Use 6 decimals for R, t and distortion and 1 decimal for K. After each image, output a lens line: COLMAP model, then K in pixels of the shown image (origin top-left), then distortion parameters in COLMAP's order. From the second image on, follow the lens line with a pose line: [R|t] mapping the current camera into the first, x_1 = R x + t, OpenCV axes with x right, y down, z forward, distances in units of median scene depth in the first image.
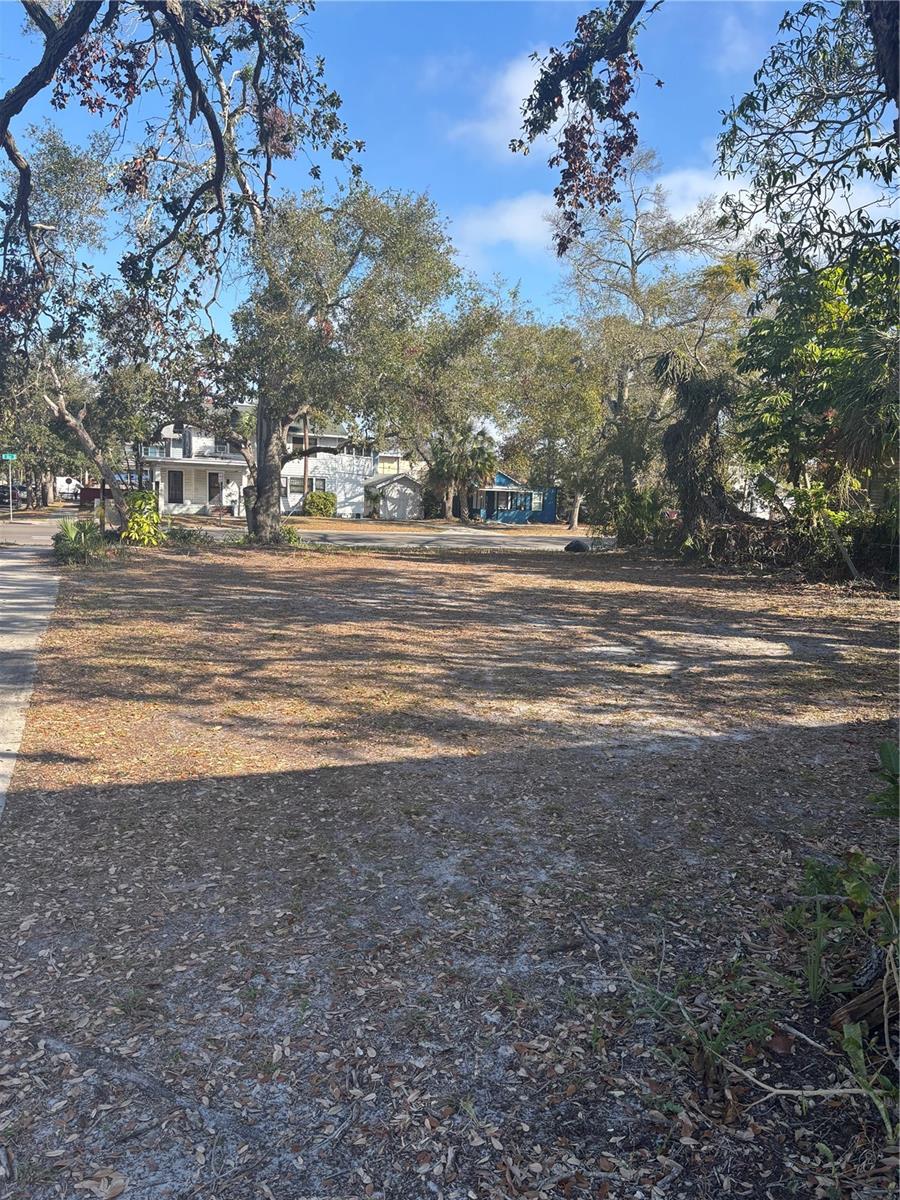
lens RADIAL K [[893.5, 0, 450.0], [0, 893.5, 600.0], [0, 0, 1]] dist [0.070010, -0.001633]
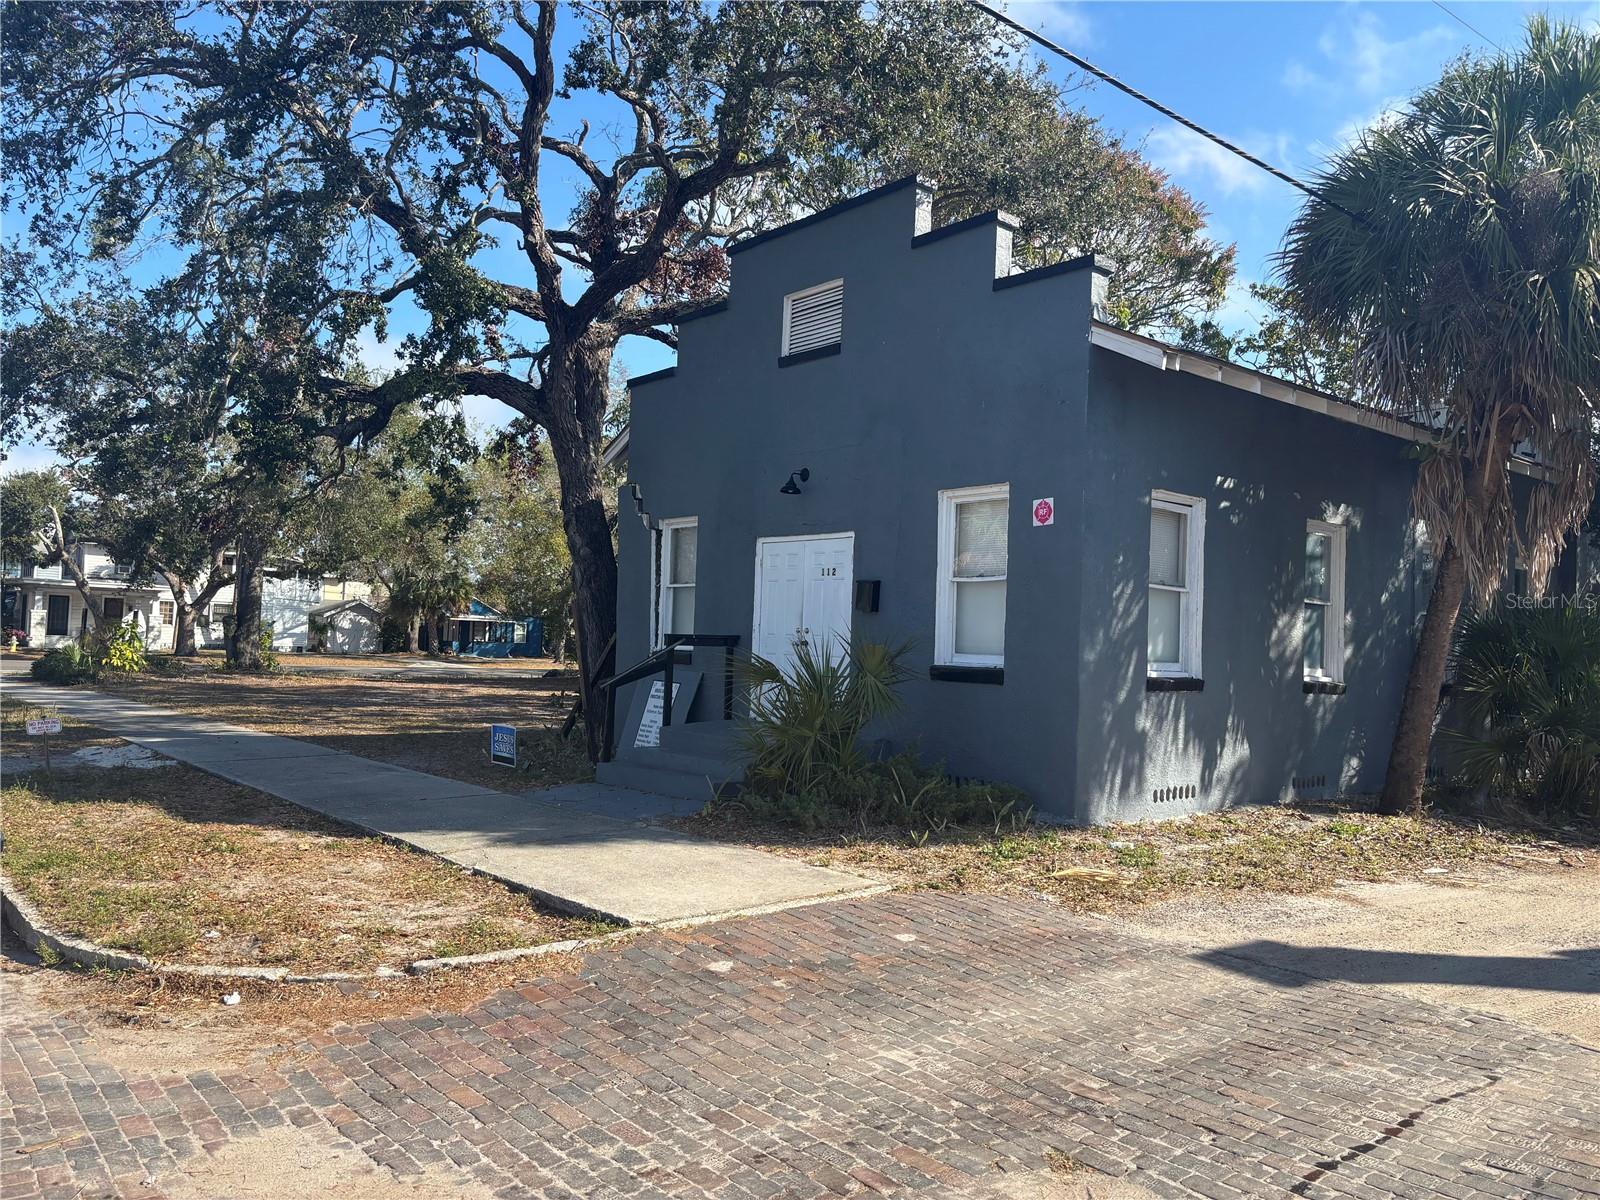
lens RADIAL K [[1191.4, 0, 800.0], [0, 1191.4, 600.0], [0, 0, 1]] dist [0.070010, -0.001633]
pose [[0.949184, 0.010463, 0.314549, -0.013066], [0.033171, 0.990554, -0.133047, 0.027269], [-0.312970, 0.136720, 0.939871, -0.225195]]
